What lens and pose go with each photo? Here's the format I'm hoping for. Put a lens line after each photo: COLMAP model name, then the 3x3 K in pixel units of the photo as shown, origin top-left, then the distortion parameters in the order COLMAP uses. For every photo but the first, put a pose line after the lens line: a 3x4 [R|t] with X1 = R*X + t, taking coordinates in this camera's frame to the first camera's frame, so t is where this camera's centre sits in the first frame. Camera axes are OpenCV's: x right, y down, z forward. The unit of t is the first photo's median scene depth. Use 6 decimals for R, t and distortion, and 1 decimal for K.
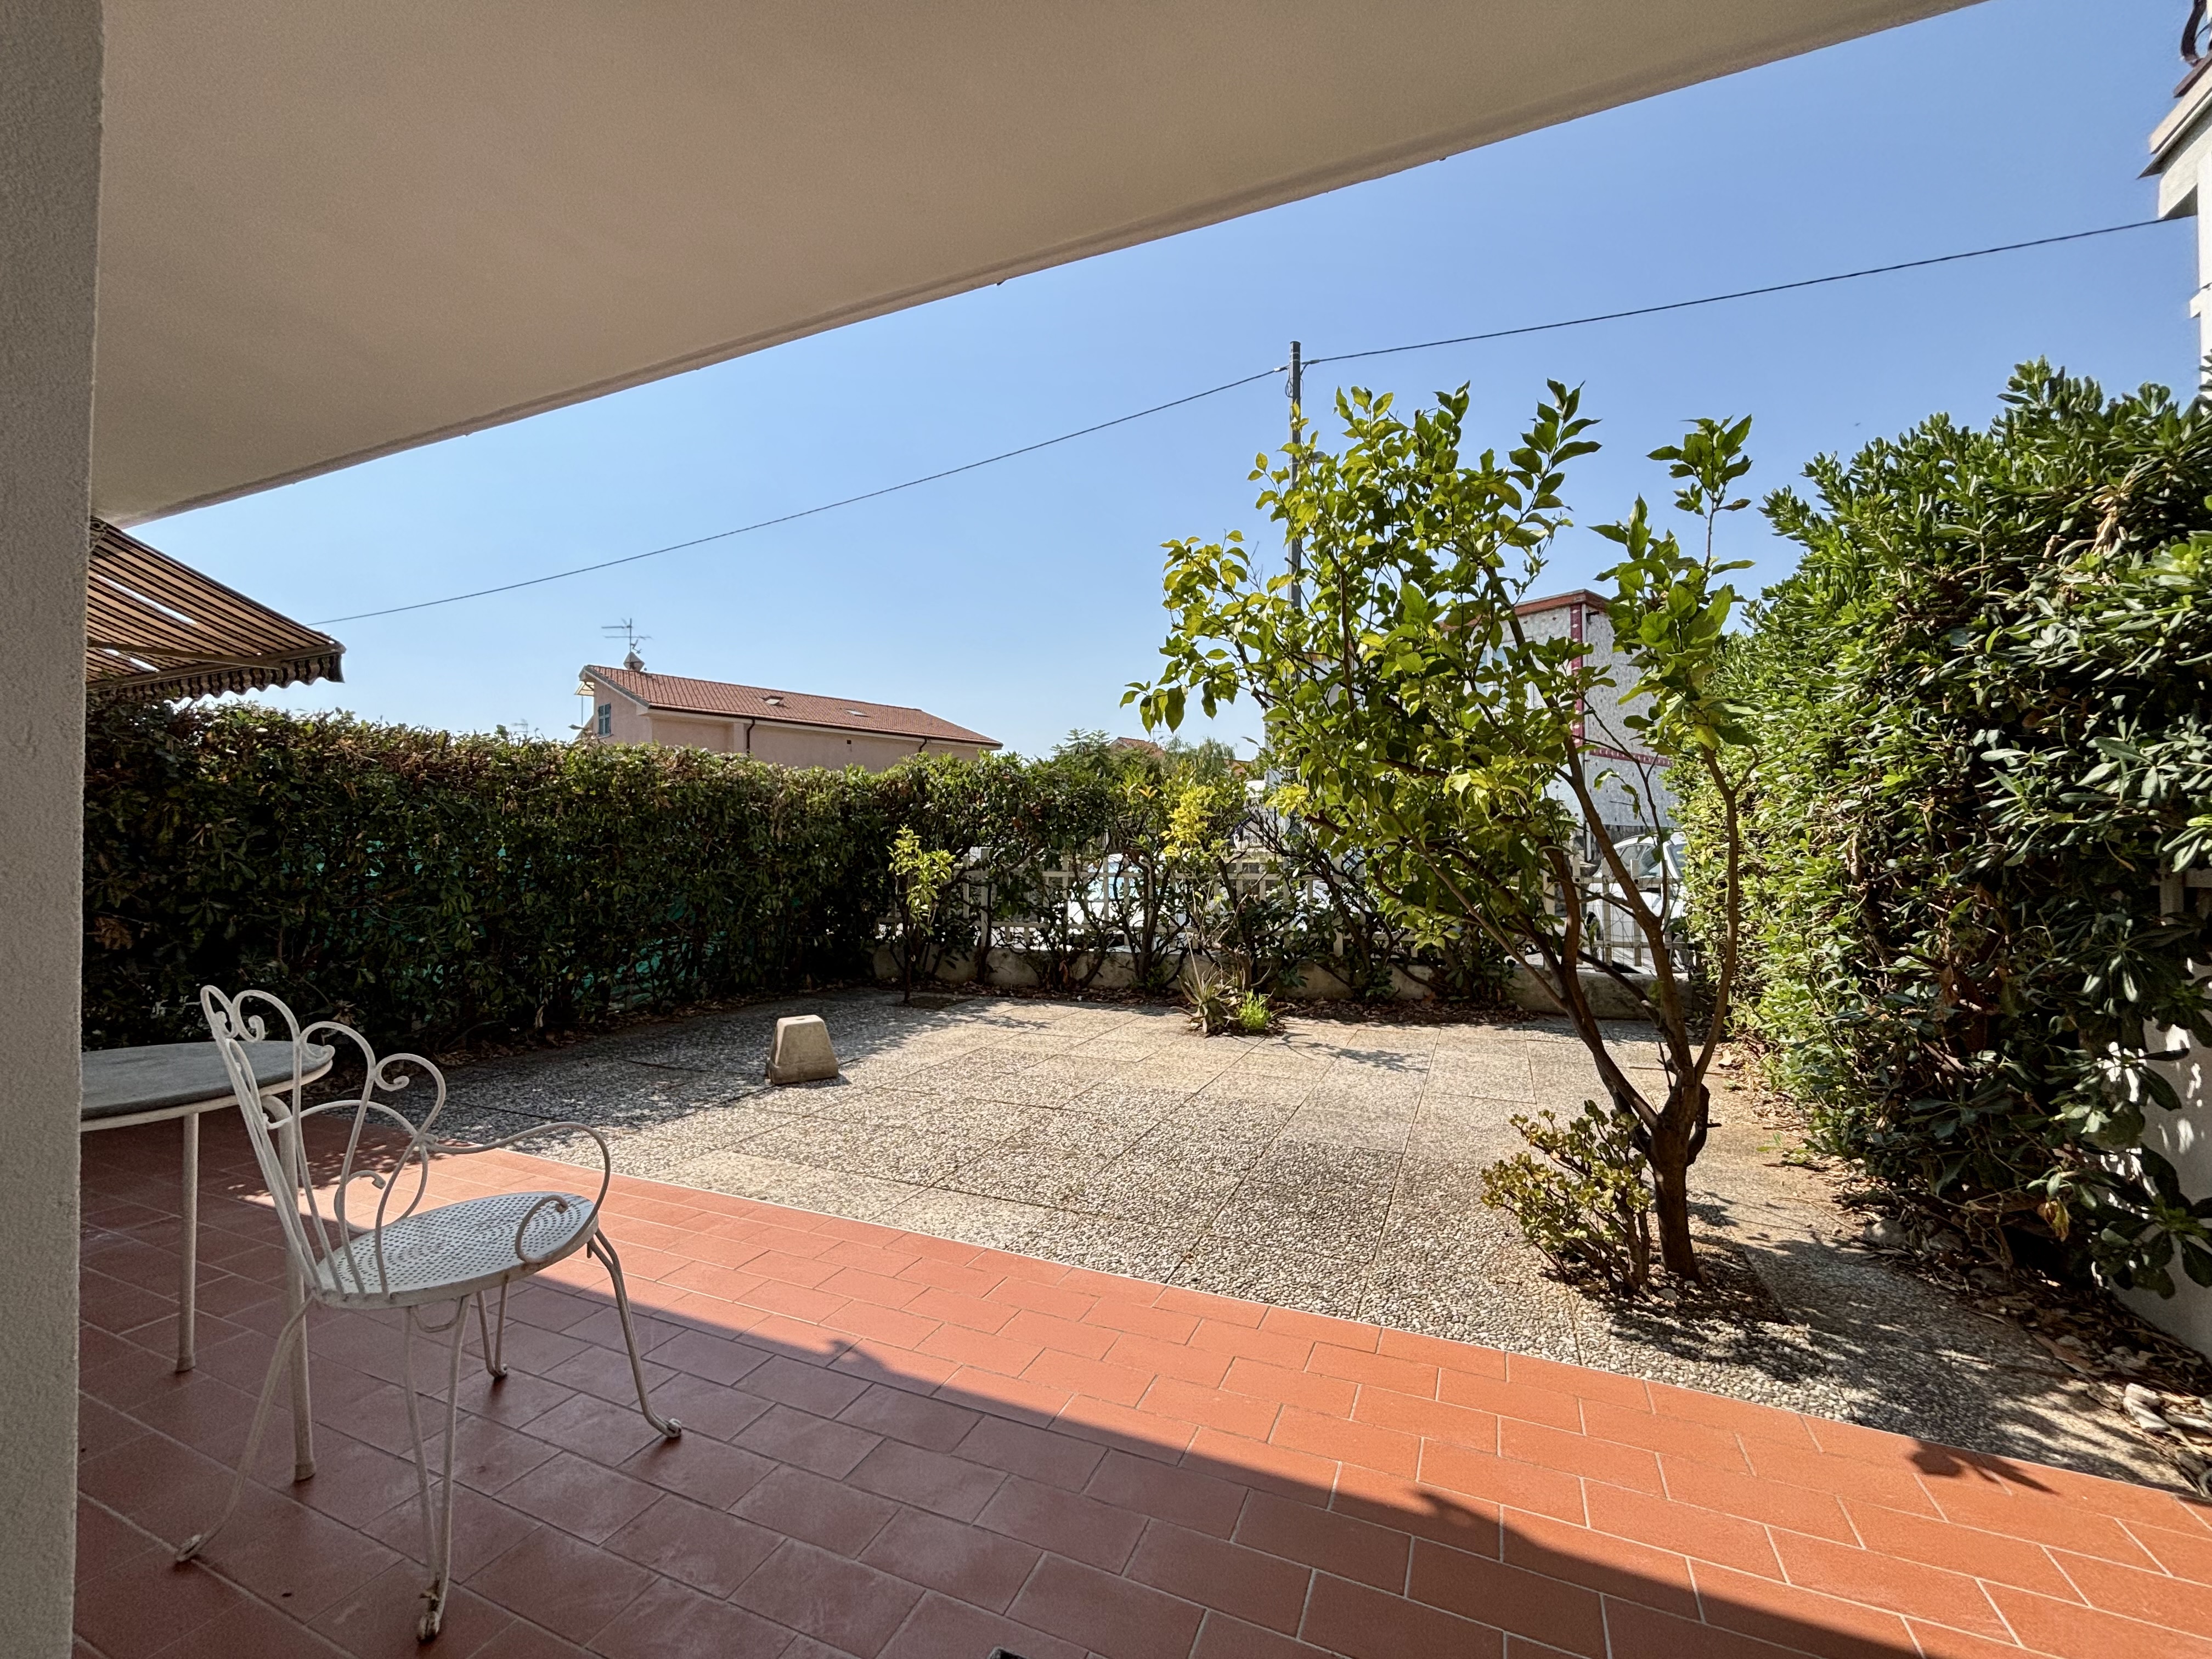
lens RADIAL K [[896.6, 0, 1106.0], [0, 896.6, 829.5], [0, 0, 1]] dist [0.003781, -0.000375]
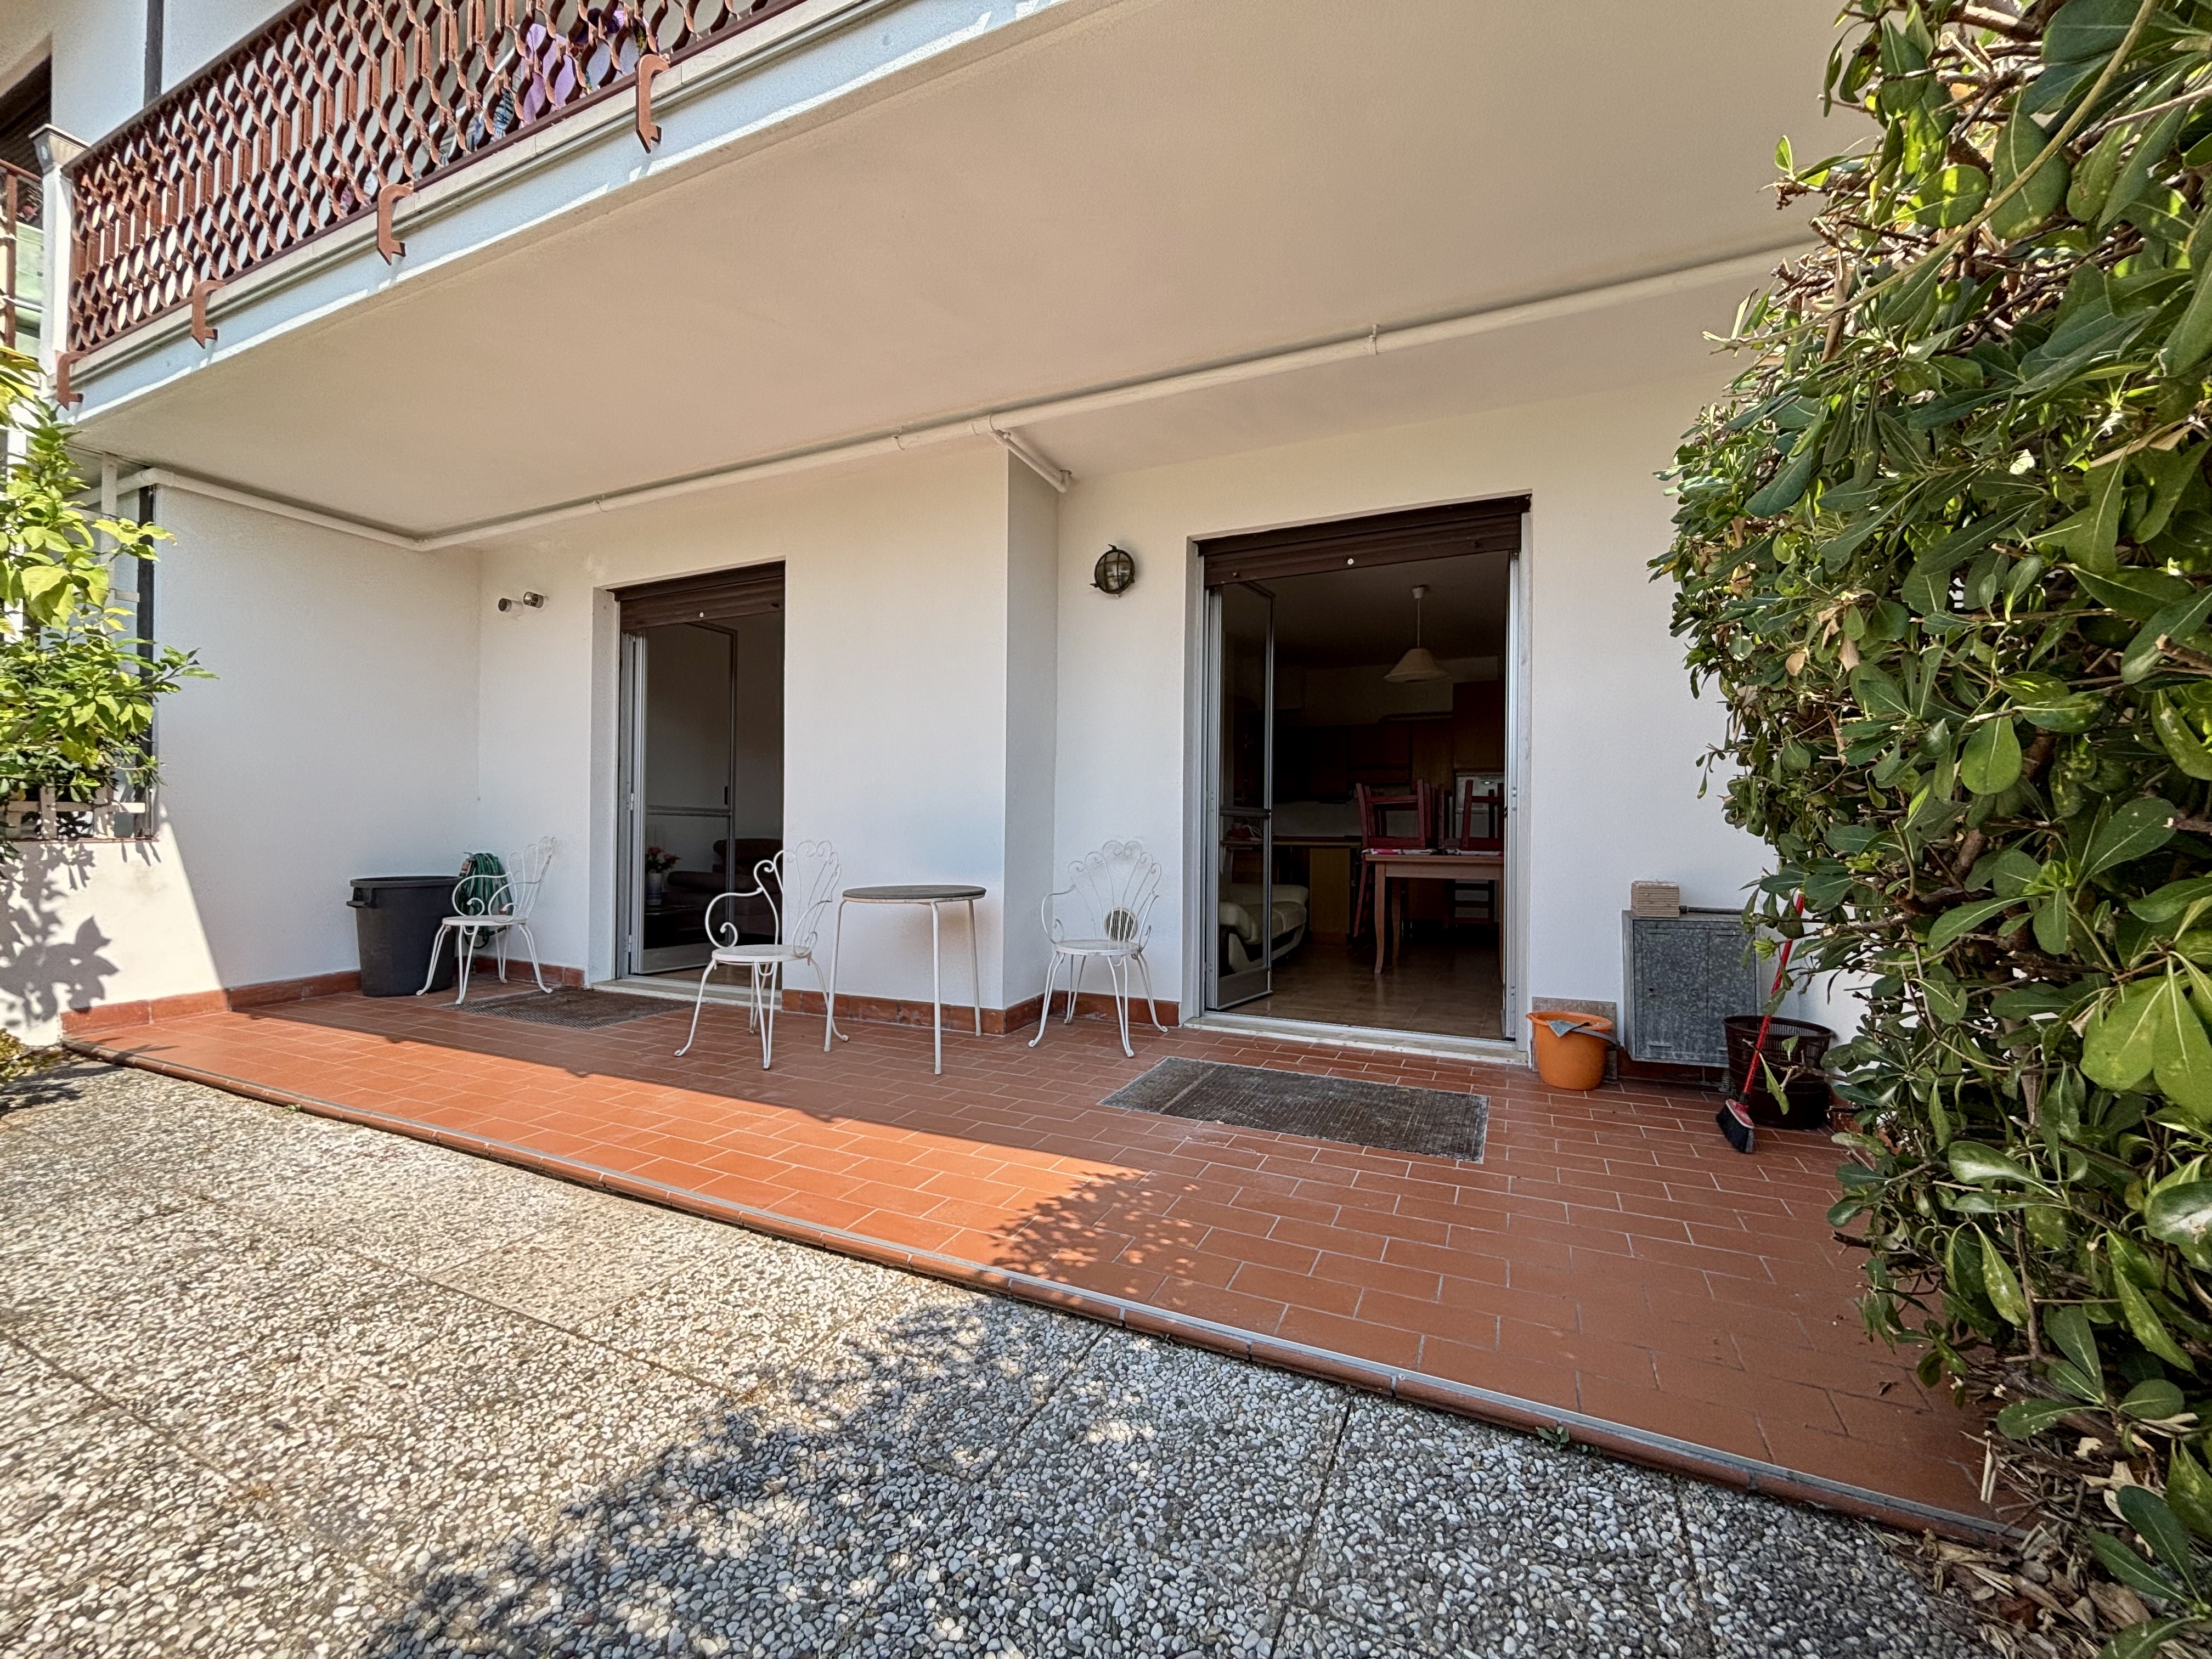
lens RADIAL K [[896.6, 0, 1106.0], [0, 896.6, 829.5], [0, 0, 1]] dist [0.003781, -0.000375]
pose [[-0.999526, -0.001361, 0.030757, -0.701644], [-0.002482, 0.999334, -0.036413, 0.078637], [-0.030687, -0.036472, -0.998863, 1.402959]]
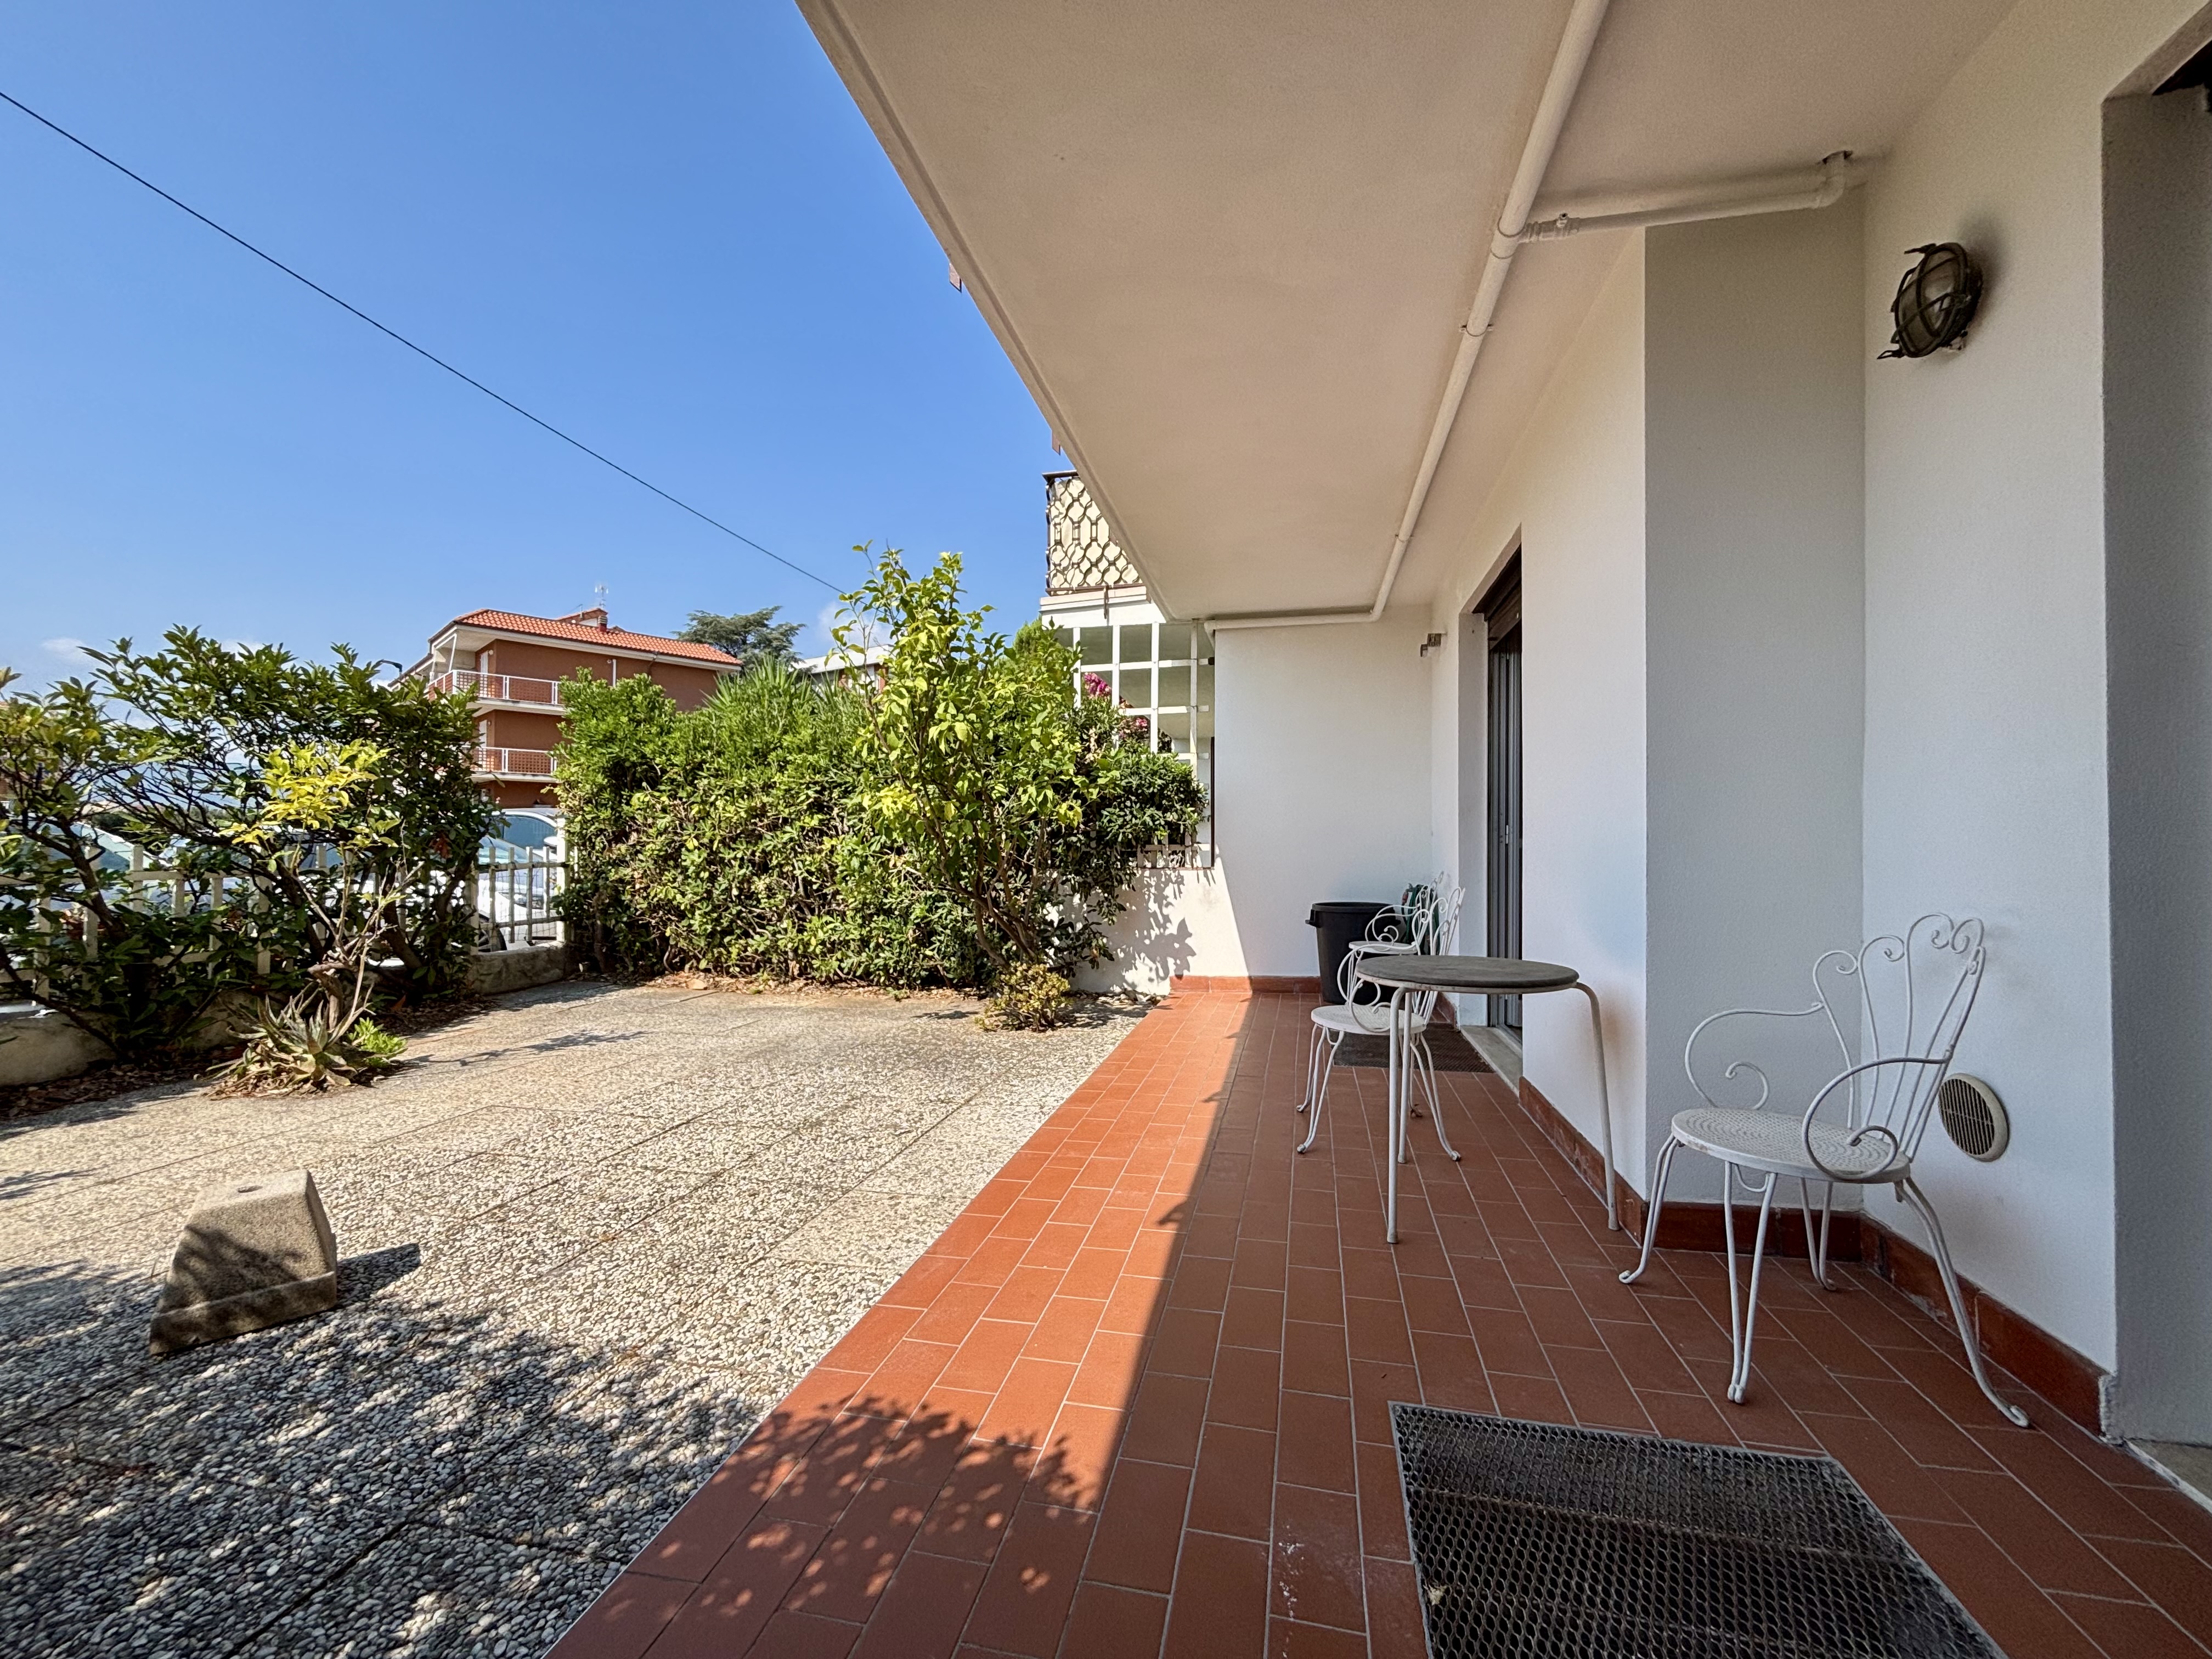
lens RADIAL K [[892.6, 0, 1094.7], [0, 892.6, 825.2], [0, 0, 1]] dist [-0.009908, 0.009092]
pose [[-0.182102, 0.025747, 0.982943, -1.083687], [-0.031913, 0.998976, -0.032079, 0.031211], [-0.982762, -0.037210, -0.181094, 0.817321]]
